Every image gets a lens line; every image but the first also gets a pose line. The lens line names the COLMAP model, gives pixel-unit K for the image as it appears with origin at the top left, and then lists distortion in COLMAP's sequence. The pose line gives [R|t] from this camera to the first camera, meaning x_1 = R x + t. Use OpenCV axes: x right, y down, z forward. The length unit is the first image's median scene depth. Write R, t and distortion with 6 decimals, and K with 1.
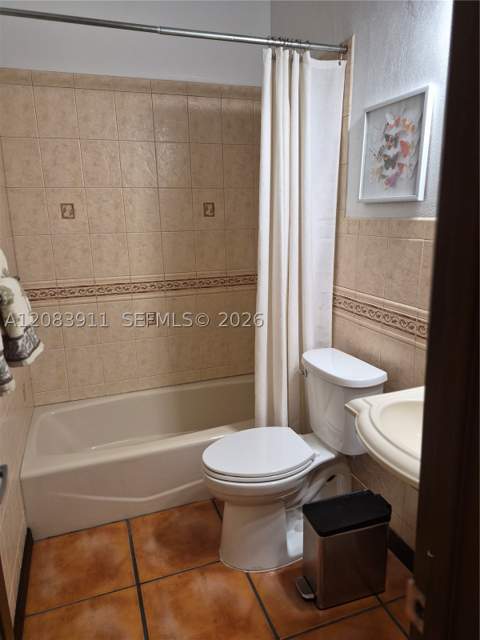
lens RADIAL K [[442.1, 0, 241.1], [0, 442.1, 320.5], [0, 0, 1]] dist [0.043208, -0.053888]
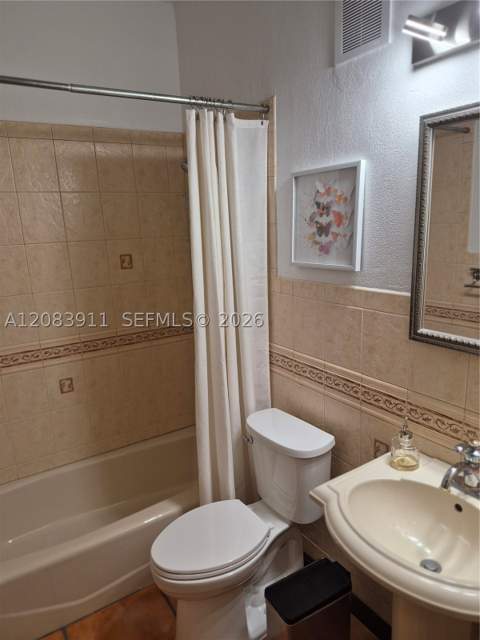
lens RADIAL K [[442.1, 0, 239.8], [0, 442.1, 319.2], [0, 0, 1]] dist [0.043208, -0.053888]
pose [[0.971804, -0.071152, 0.224798, -0.075385], [0.073438, 0.997298, -0.001816, -0.143524], [-0.224062, 0.018273, 0.974404, 0.062067]]
